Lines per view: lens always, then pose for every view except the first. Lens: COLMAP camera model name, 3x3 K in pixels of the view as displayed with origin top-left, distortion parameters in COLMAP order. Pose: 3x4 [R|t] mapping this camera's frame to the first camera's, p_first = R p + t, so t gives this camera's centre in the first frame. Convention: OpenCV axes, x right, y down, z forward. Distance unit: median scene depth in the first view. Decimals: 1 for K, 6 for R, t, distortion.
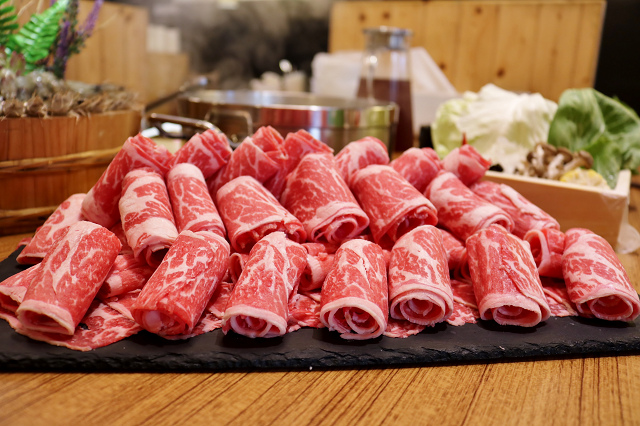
lens RADIAL K [[509.0, 0, 320.0], [0, 509.0, 213.0], [0, 0, 1]] dist [-0.149796, 0.105825]
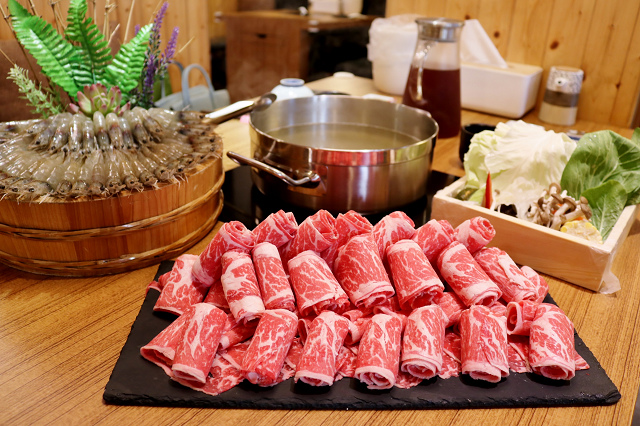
lens RADIAL K [[522.5, 0, 320.0], [0, 522.5, 213.0], [0, 0, 1]] dist [-0.151784, 0.112816]
pose [[0.993845, 0.030865, -0.106393, 0.043598], [-0.010621, 0.982527, 0.185817, -0.535776], [0.110270, -0.183544, 0.976807, -0.457070]]
